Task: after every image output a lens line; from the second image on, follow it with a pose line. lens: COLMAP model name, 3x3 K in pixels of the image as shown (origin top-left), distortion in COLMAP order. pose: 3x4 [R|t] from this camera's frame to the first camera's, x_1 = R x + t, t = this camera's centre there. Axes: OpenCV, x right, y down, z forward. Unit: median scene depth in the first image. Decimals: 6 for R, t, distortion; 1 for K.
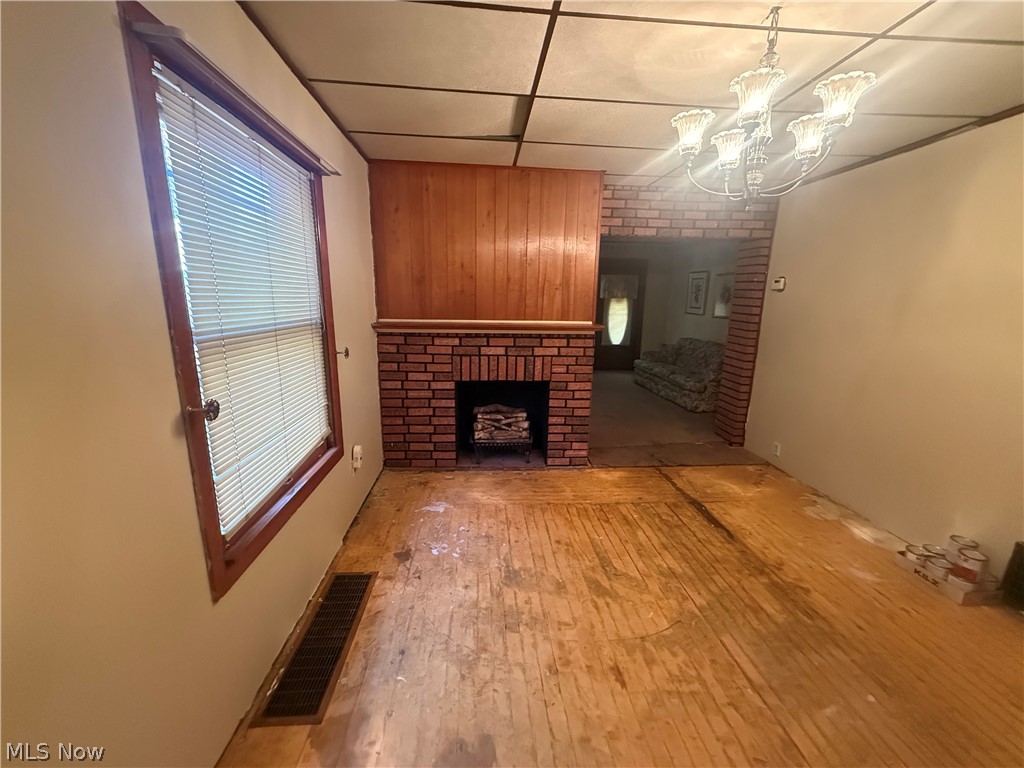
lens RADIAL K [[405.5, 0, 509.7], [0, 405.5, 383.6], [0, 0, 1]] dist [0.001996, -0.000465]
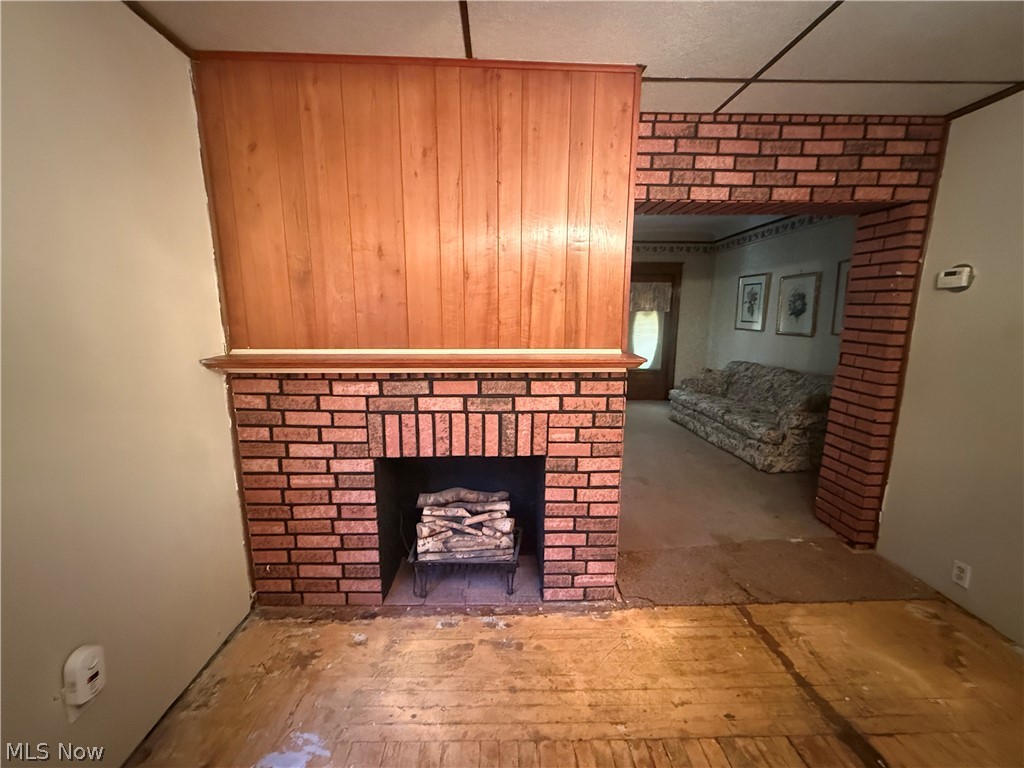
lens RADIAL K [[405.5, 0, 509.2], [0, 405.5, 383.5], [0, 0, 1]] dist [0.001996, -0.000465]
pose [[0.998992, -0.005522, -0.044550, 0.074029], [0.003769, 0.999219, -0.039342, -0.083701], [0.044732, 0.039134, 0.998232, 0.436296]]
